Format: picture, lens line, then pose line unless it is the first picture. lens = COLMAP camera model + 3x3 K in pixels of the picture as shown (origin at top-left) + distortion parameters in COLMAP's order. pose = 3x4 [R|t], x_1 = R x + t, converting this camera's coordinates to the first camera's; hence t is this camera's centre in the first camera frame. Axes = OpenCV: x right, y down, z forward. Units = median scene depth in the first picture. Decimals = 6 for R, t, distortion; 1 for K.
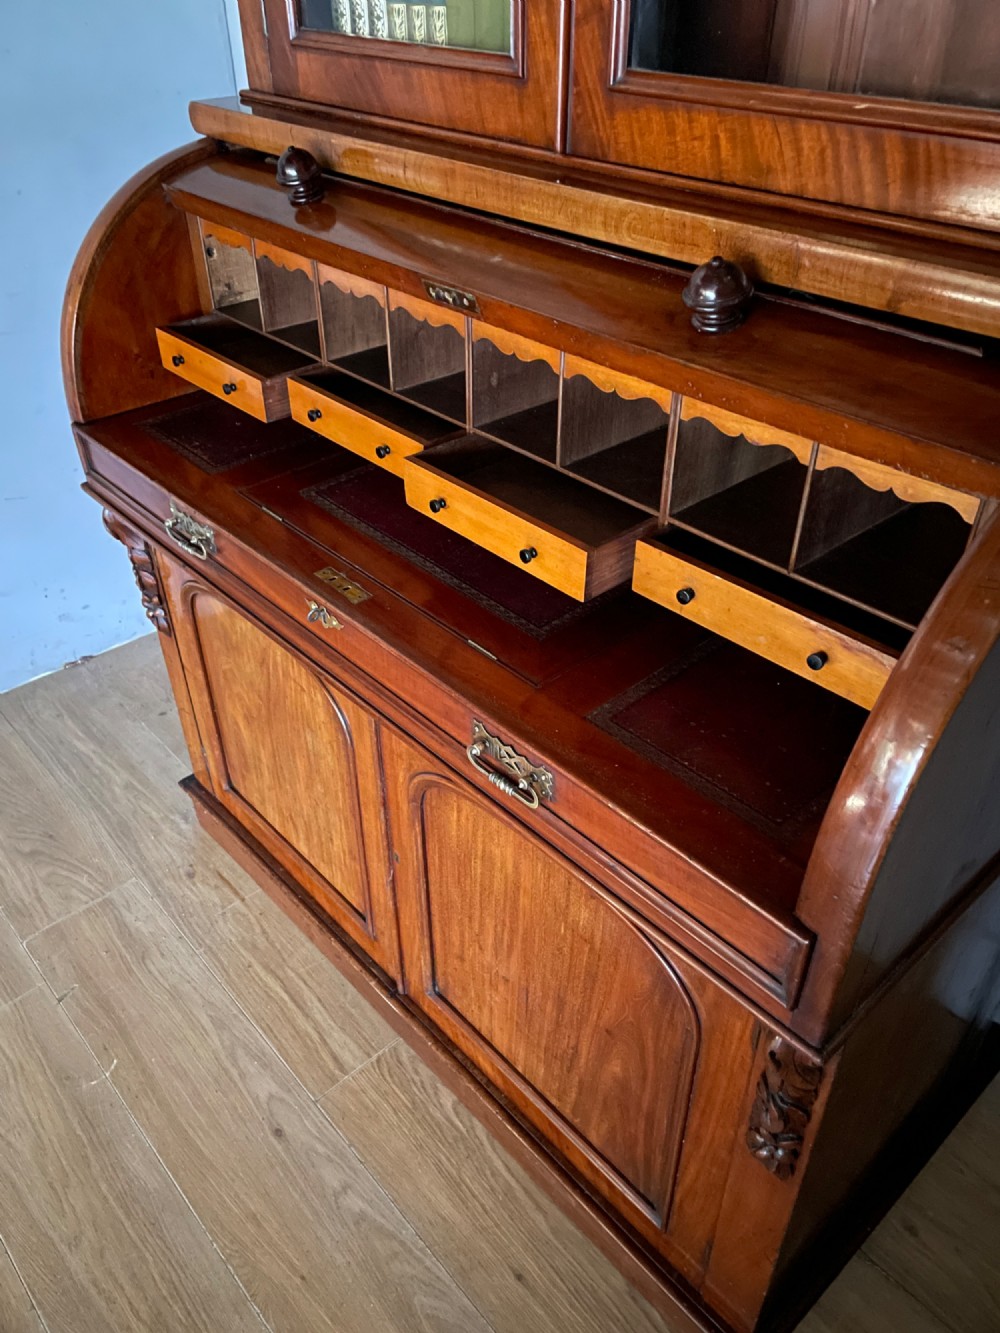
lens RADIAL K [[1011.7, 0, 493.8], [0, 1011.7, 665.4], [0, 0, 1]] dist [0.087564, -0.112440]
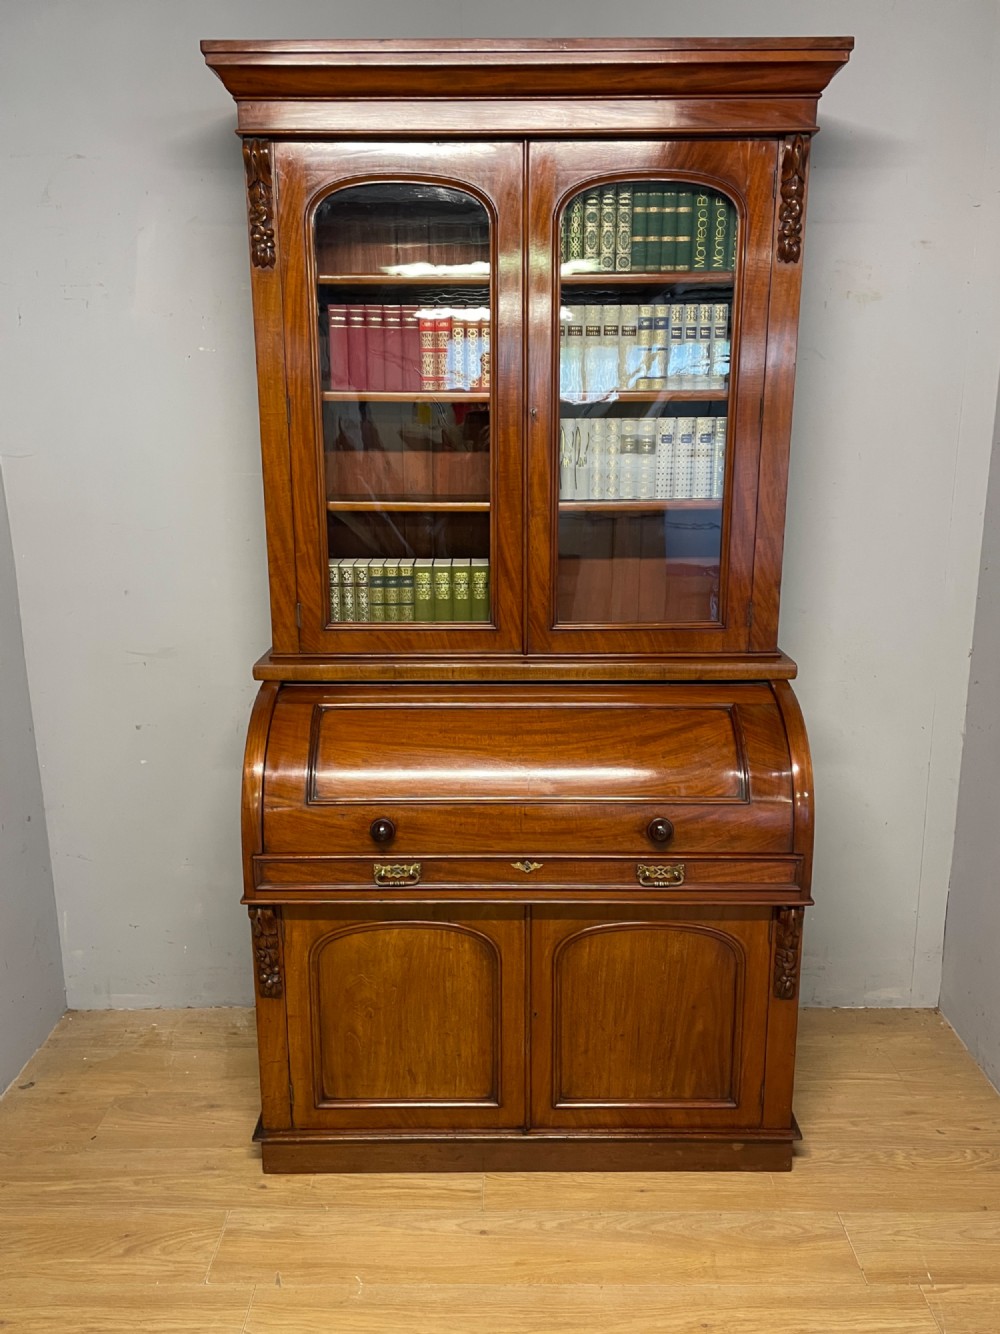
lens RADIAL K [[1012.4, 0, 500.5], [0, 1012.4, 662.6], [0, 0, 1]] dist [0.087564, -0.112440]
pose [[0.669496, -0.164303, 0.724417, -1.380149], [0.439026, 0.874193, -0.207468, -0.005291], [-0.599193, 0.456937, 0.657401, -0.433046]]
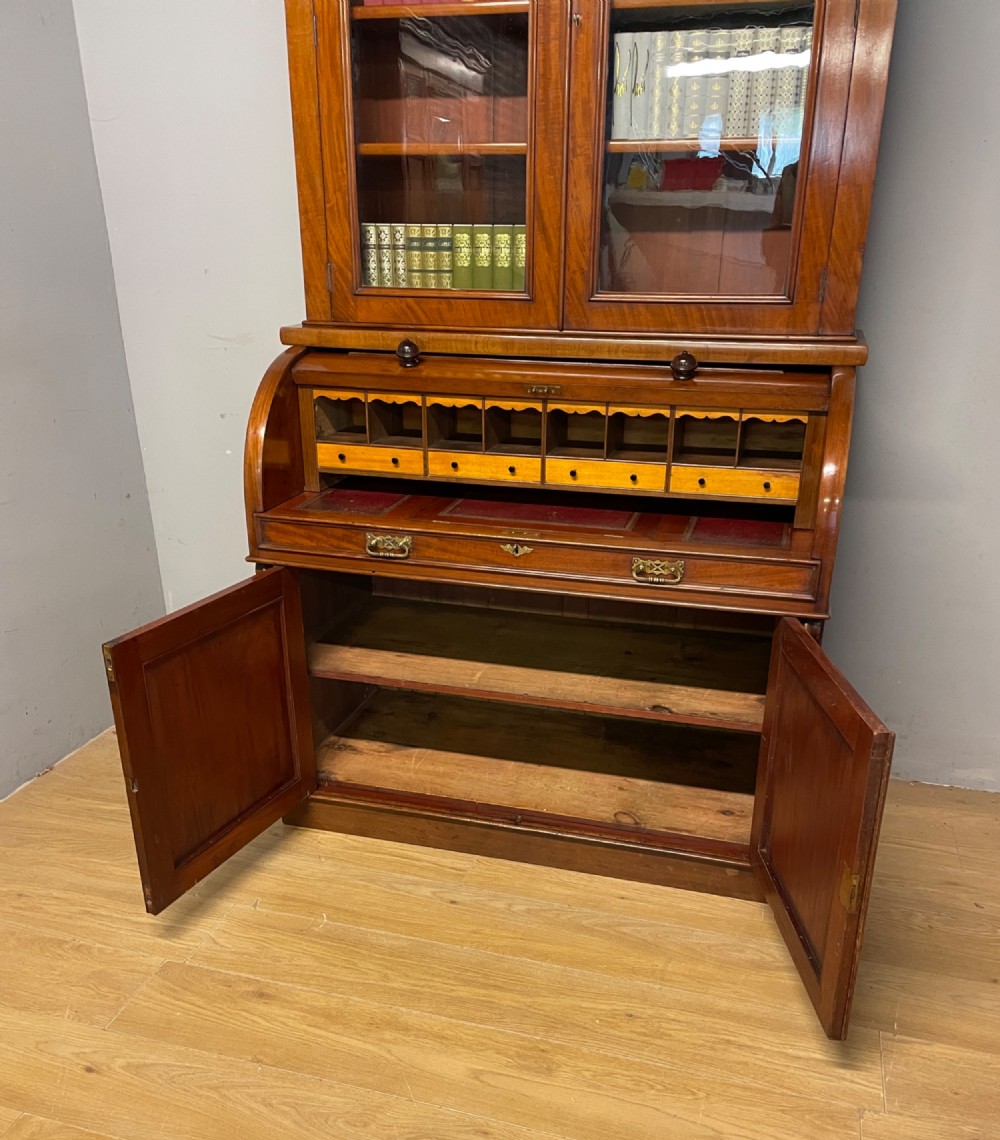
lens RADIAL K [[1014.1, 0, 501.7], [0, 1014.1, 678.1], [0, 0, 1]] dist [0.086791, -0.106383]
pose [[0.847257, -0.199575, 0.492265, -1.016257], [0.304039, 0.942117, -0.141340, 0.381639], [-0.435563, 0.269419, 0.858894, -0.502997]]
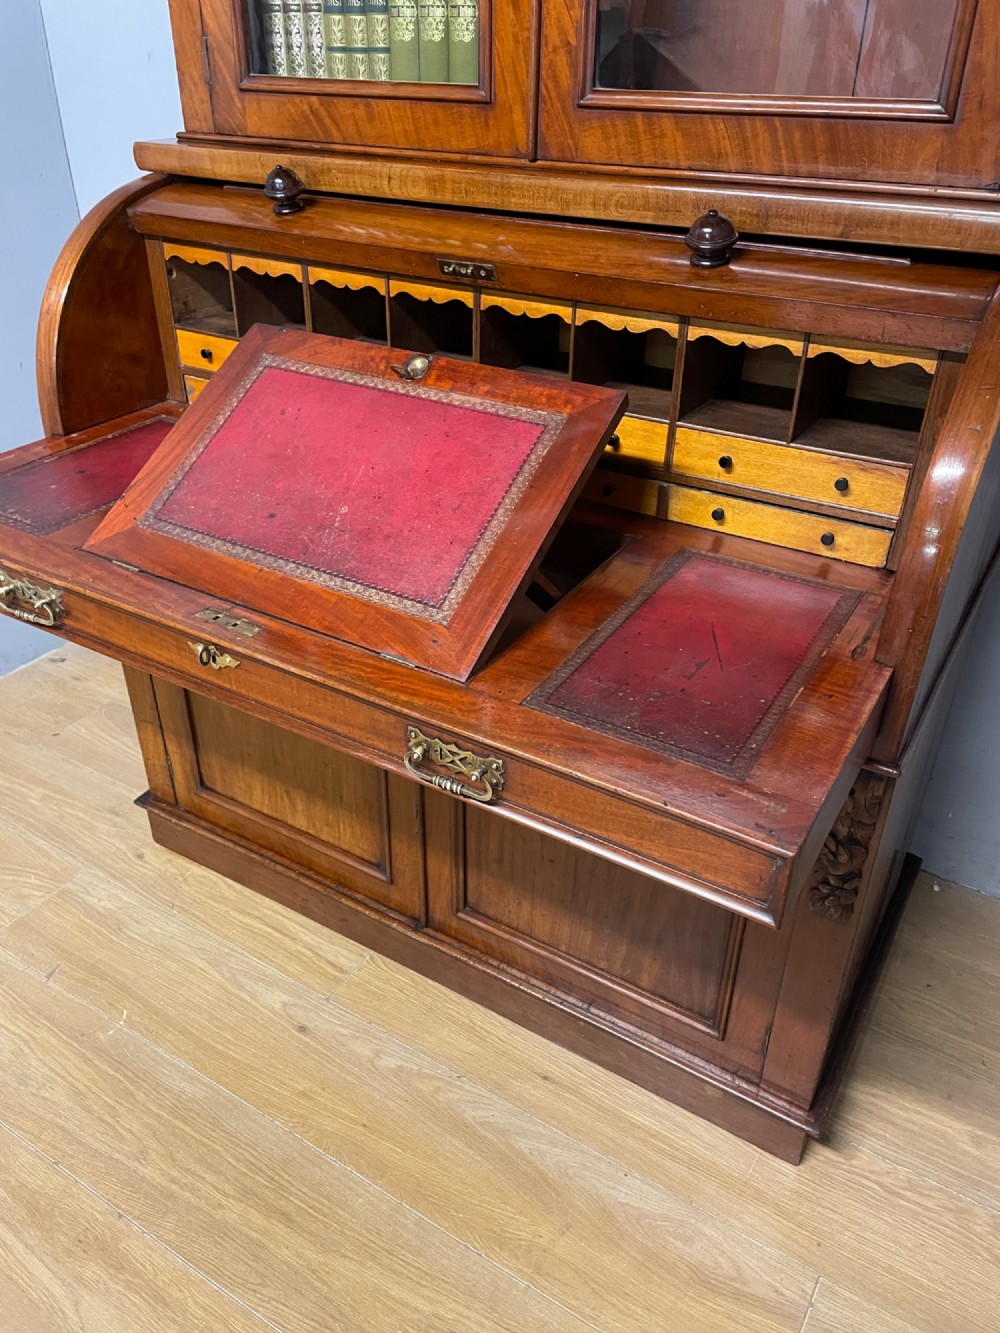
lens RADIAL K [[1011.7, 0, 484.2], [0, 1011.7, 665.6], [0, 0, 1]] dist [0.087564, -0.112440]
pose [[0.959694, -0.136900, 0.245448, -0.305955], [0.155602, 0.986092, -0.058399, 0.140826], [-0.234040, 0.094238, 0.967649, -0.113562]]
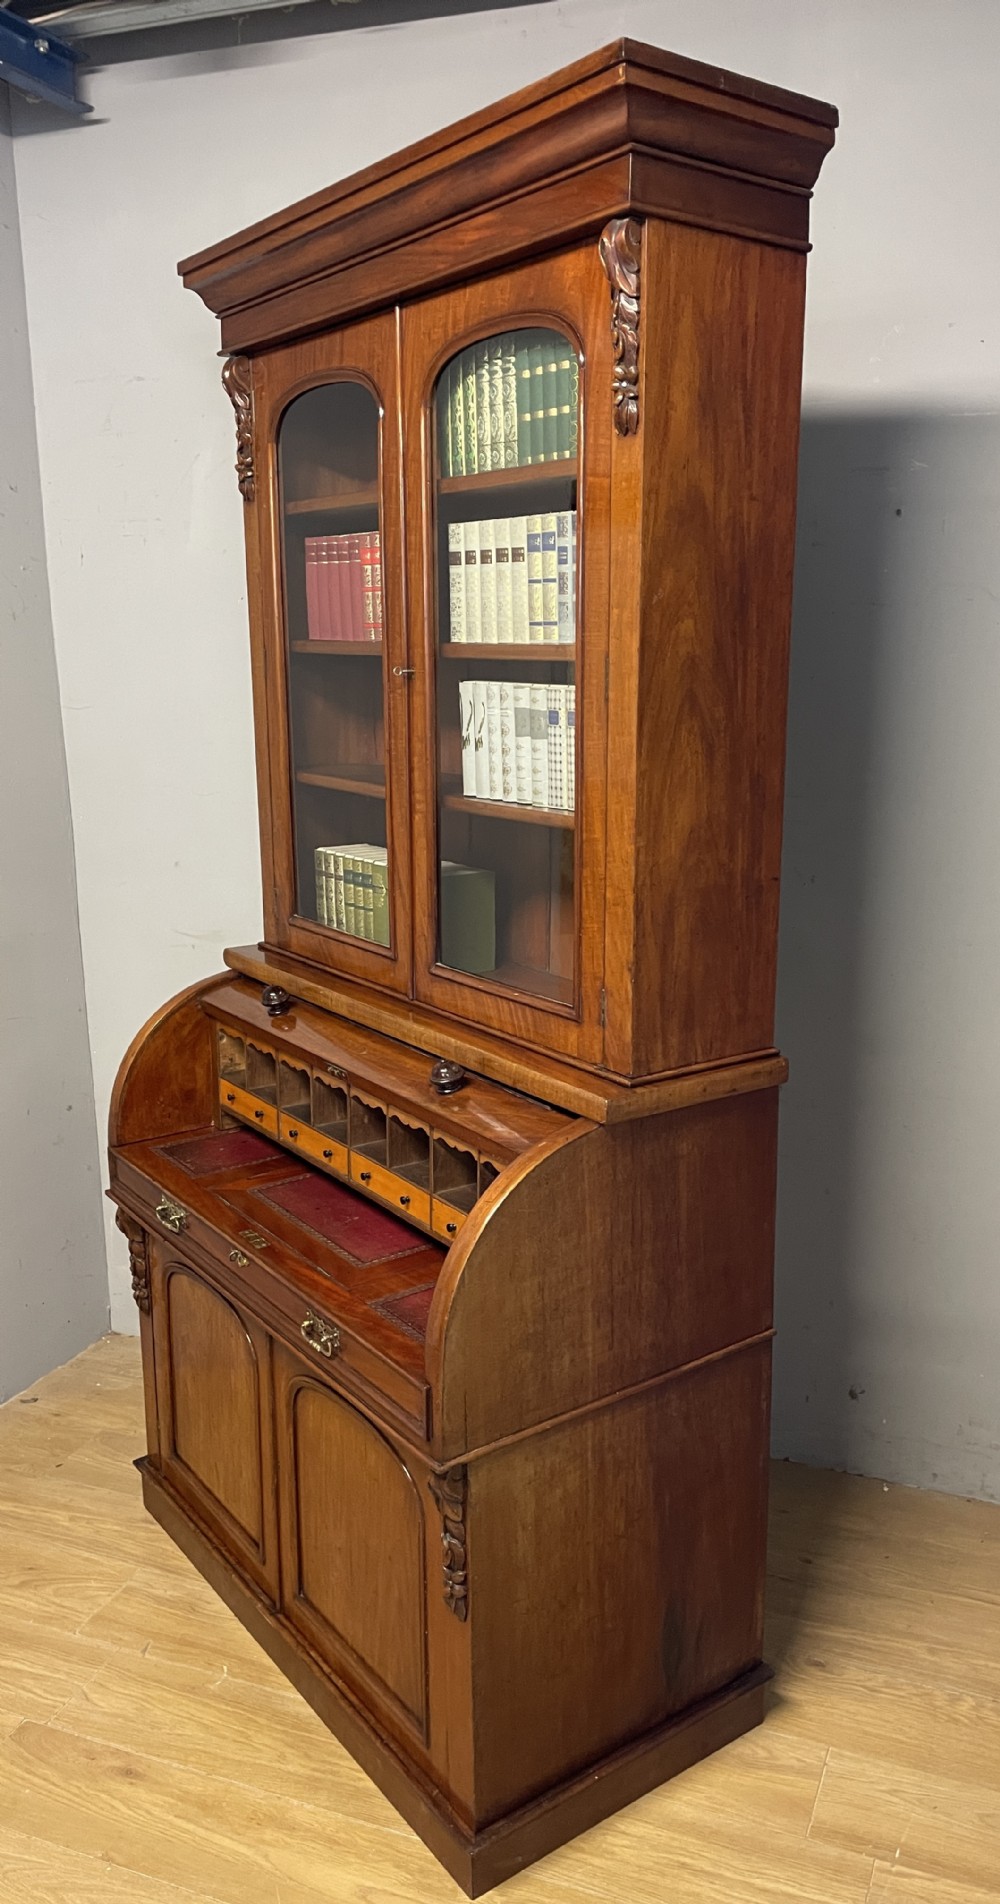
lens RADIAL K [[1430.8, 0, 591.8], [0, 1430.8, 974.2], [0, 0, 1]] dist [0.047639, -0.013814]
pose [[0.997324, 0.036245, -0.063496, 0.428734], [-0.058754, 0.914192, -0.401000, 0.349804], [0.043514, 0.403657, 0.913875, -1.017139]]
